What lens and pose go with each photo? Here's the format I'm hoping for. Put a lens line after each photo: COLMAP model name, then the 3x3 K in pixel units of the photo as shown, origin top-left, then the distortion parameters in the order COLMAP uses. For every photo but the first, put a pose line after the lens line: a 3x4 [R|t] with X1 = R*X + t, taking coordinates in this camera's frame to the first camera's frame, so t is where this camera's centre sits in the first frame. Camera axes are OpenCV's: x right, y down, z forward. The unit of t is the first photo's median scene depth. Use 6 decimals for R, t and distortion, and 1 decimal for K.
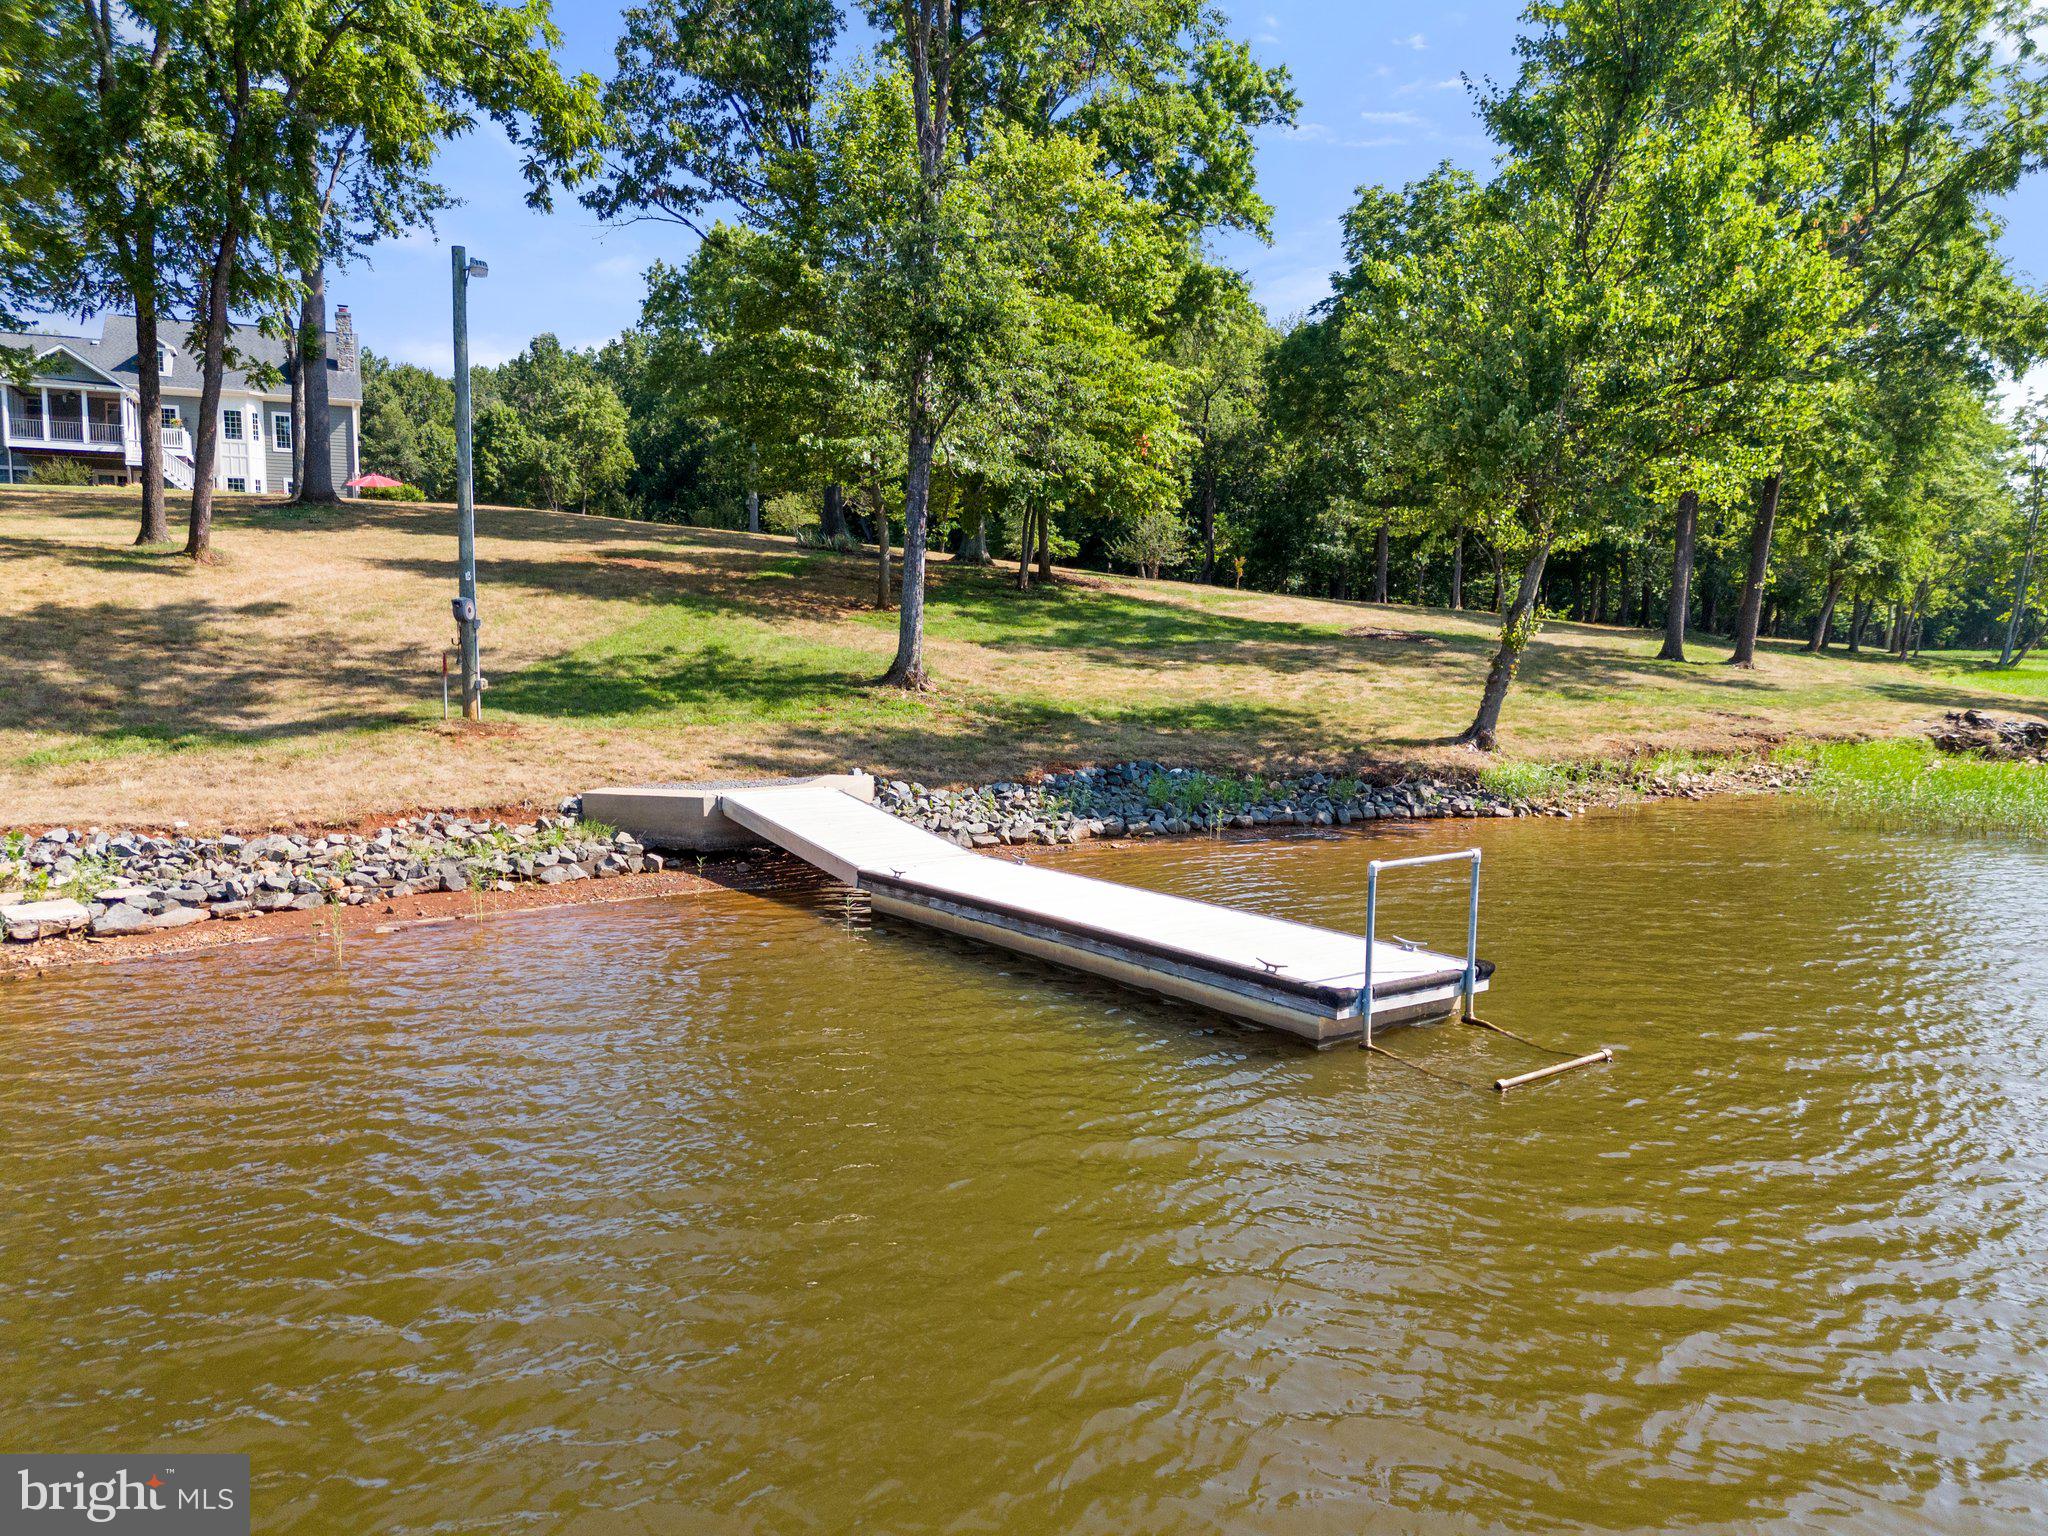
lens RADIAL K [[1544.4, 0, 1007.9], [0, 1544.4, 773.1], [0, 0, 1]] dist [0.097998, -0.091047]
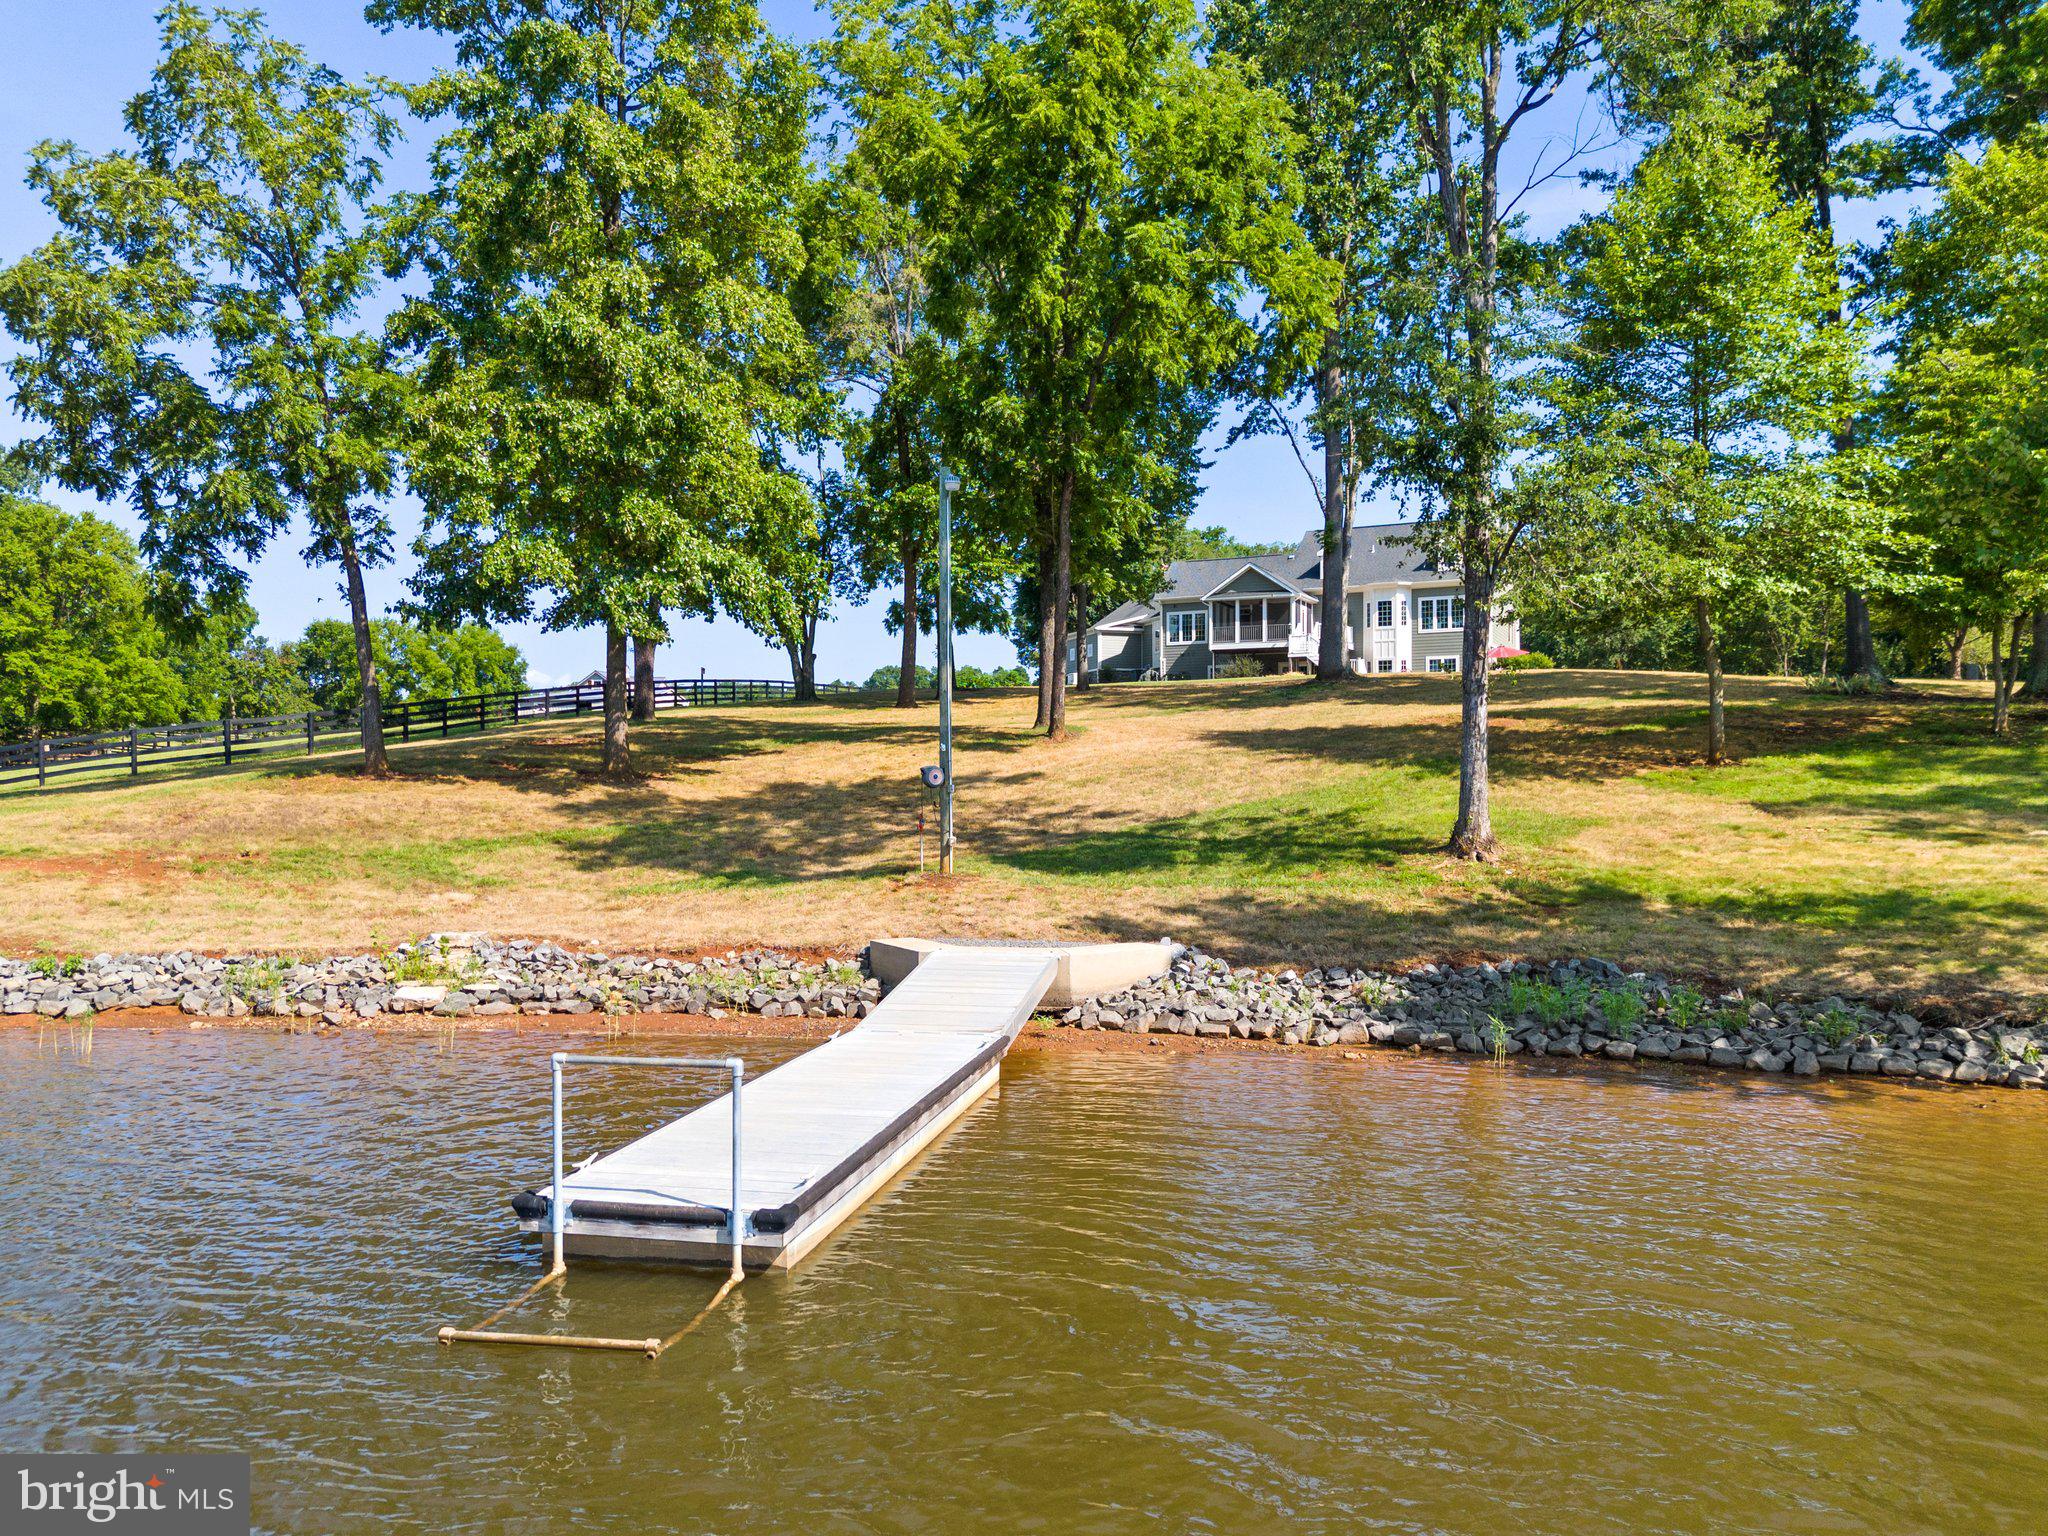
lens RADIAL K [[1544.4, 0, 1007.9], [0, 1544.4, 773.1], [0, 0, 1]] dist [0.097998, -0.091047]
pose [[0.655807, -0.015184, -0.754775, 0.175175], [-0.064460, 0.995020, -0.076025, -0.008062], [0.752171, 0.098510, 0.651563, 0.099446]]
